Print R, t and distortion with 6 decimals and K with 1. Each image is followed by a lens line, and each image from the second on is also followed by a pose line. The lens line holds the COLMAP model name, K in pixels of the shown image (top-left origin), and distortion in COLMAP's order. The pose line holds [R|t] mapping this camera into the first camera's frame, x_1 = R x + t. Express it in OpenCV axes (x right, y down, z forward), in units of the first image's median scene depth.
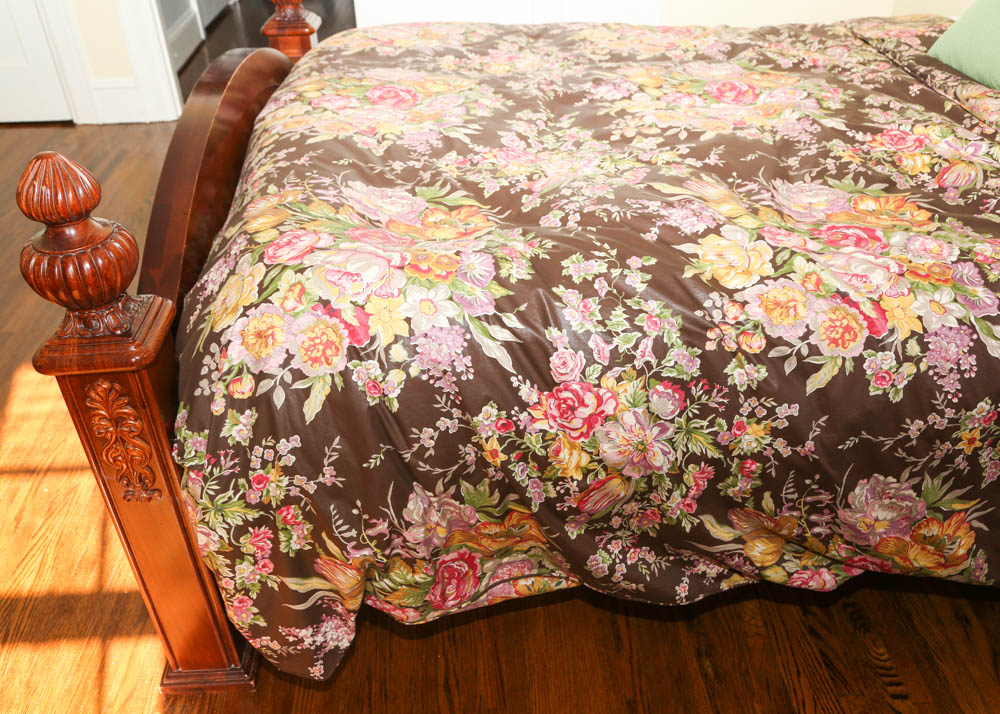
lens RADIAL K [[858.4, 0, 521.1], [0, 858.4, 358.0], [0, 0, 1]] dist [-0.079777, 0.088152]
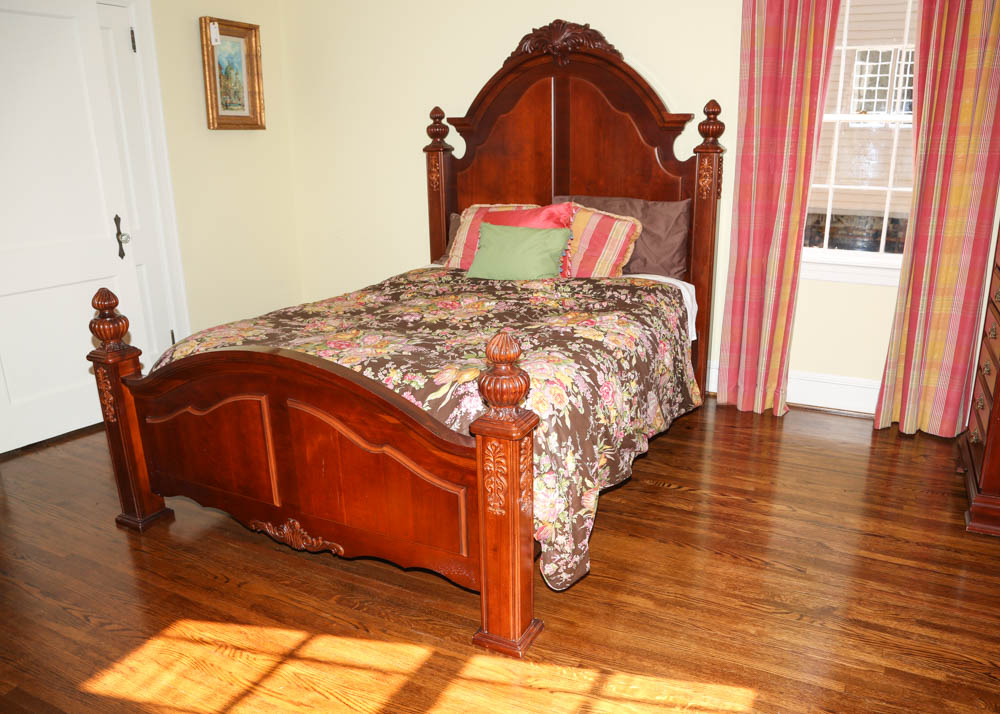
lens RADIAL K [[743.6, 0, 500.0], [0, 743.6, 357.0], [0, 0, 1]] dist [-0.128344, 0.069366]
pose [[0.516814, -0.245785, 0.820057, -1.481862], [0.502635, 0.862534, -0.058253, -0.051732], [-0.693009, 0.442296, 0.569310, -0.053448]]
